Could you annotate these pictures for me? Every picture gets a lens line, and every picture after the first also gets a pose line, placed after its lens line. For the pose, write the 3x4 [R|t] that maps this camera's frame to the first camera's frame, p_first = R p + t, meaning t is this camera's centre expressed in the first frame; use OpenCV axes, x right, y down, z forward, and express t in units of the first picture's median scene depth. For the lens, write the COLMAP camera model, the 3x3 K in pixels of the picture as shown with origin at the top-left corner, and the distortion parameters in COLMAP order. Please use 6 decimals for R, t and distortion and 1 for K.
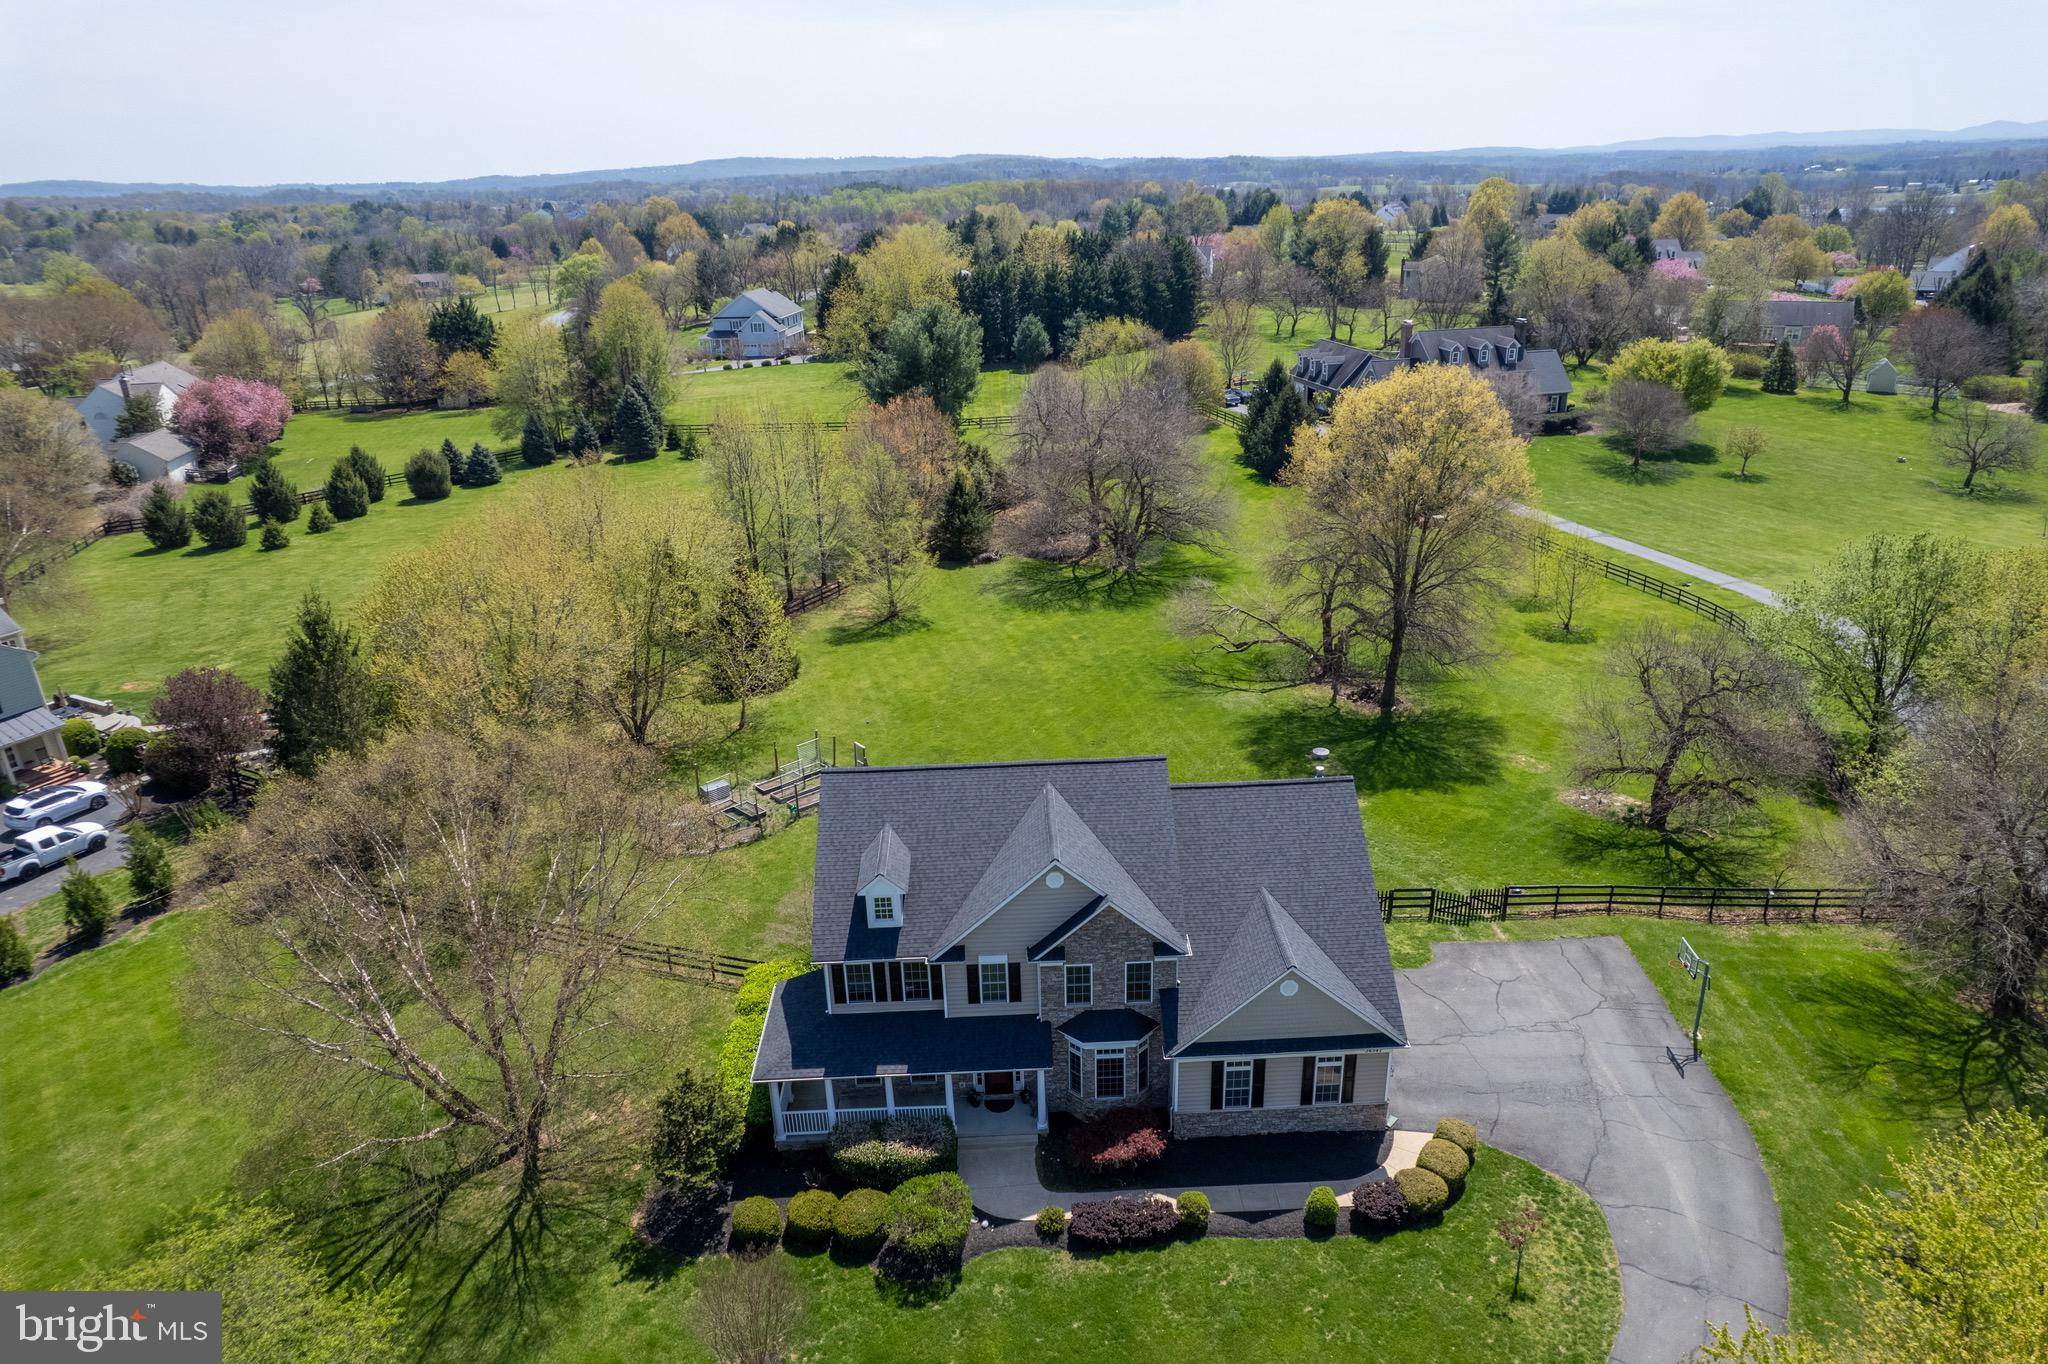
lens RADIAL K [[1336.4, 0, 1023.3], [0, 1336.4, 682.1], [0, 0, 1]] dist [-0.057268, 0.044436]
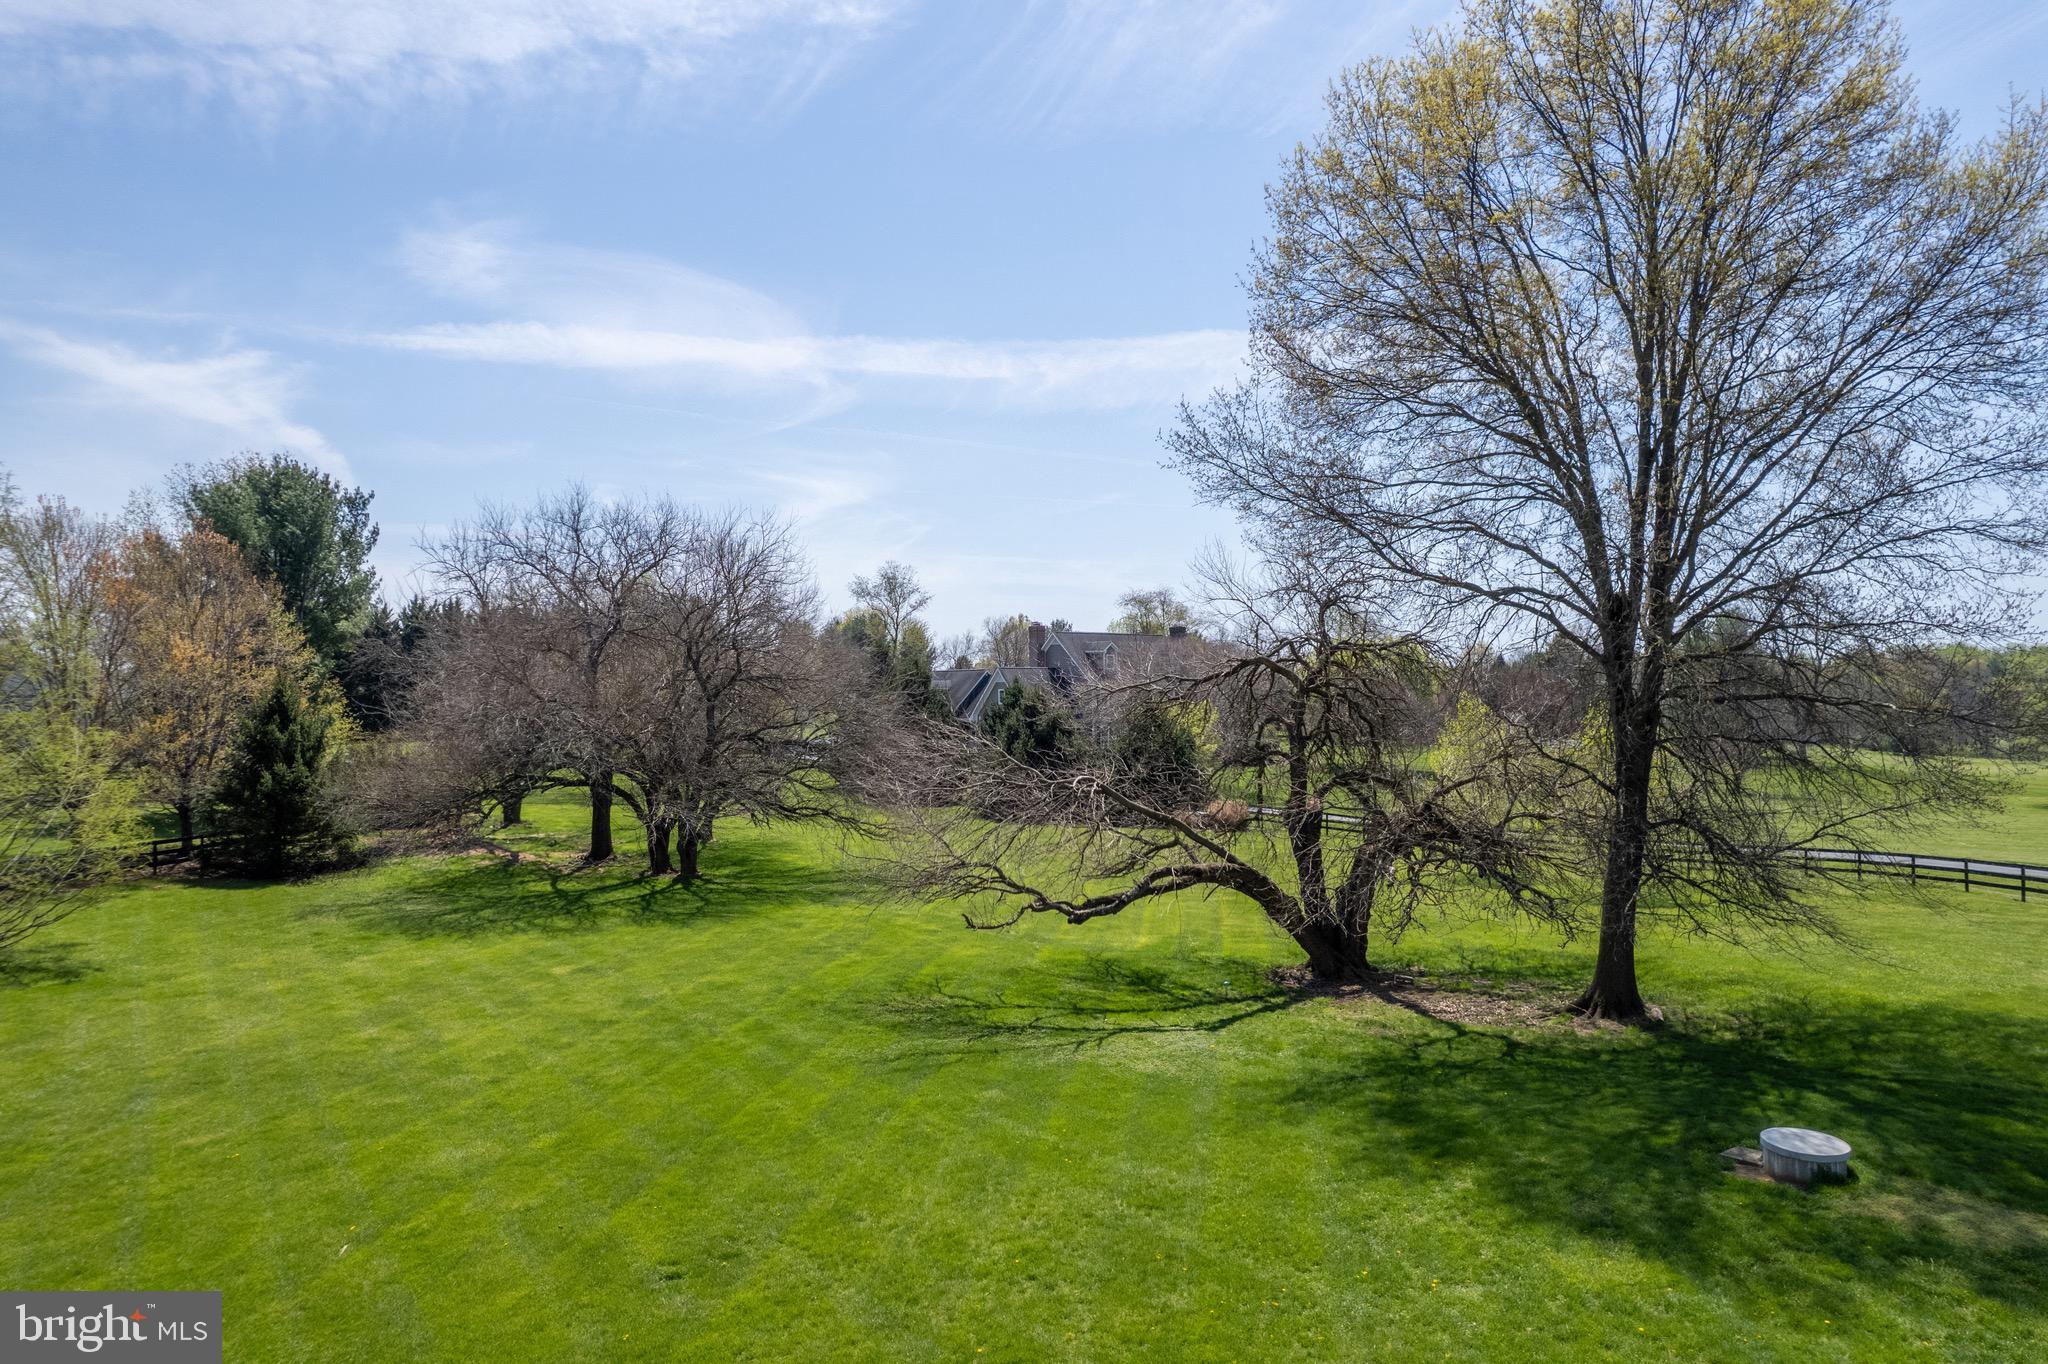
lens RADIAL K [[1336.4, 0, 1025.1], [0, 1336.4, 679.5], [0, 0, 1]] dist [-0.057268, 0.044436]
pose [[0.929140, 0.027200, 0.368726, 0.022771], [0.115480, 0.926047, -0.359306, 0.034130], [-0.351231, 0.376426, 0.857286, 0.655359]]
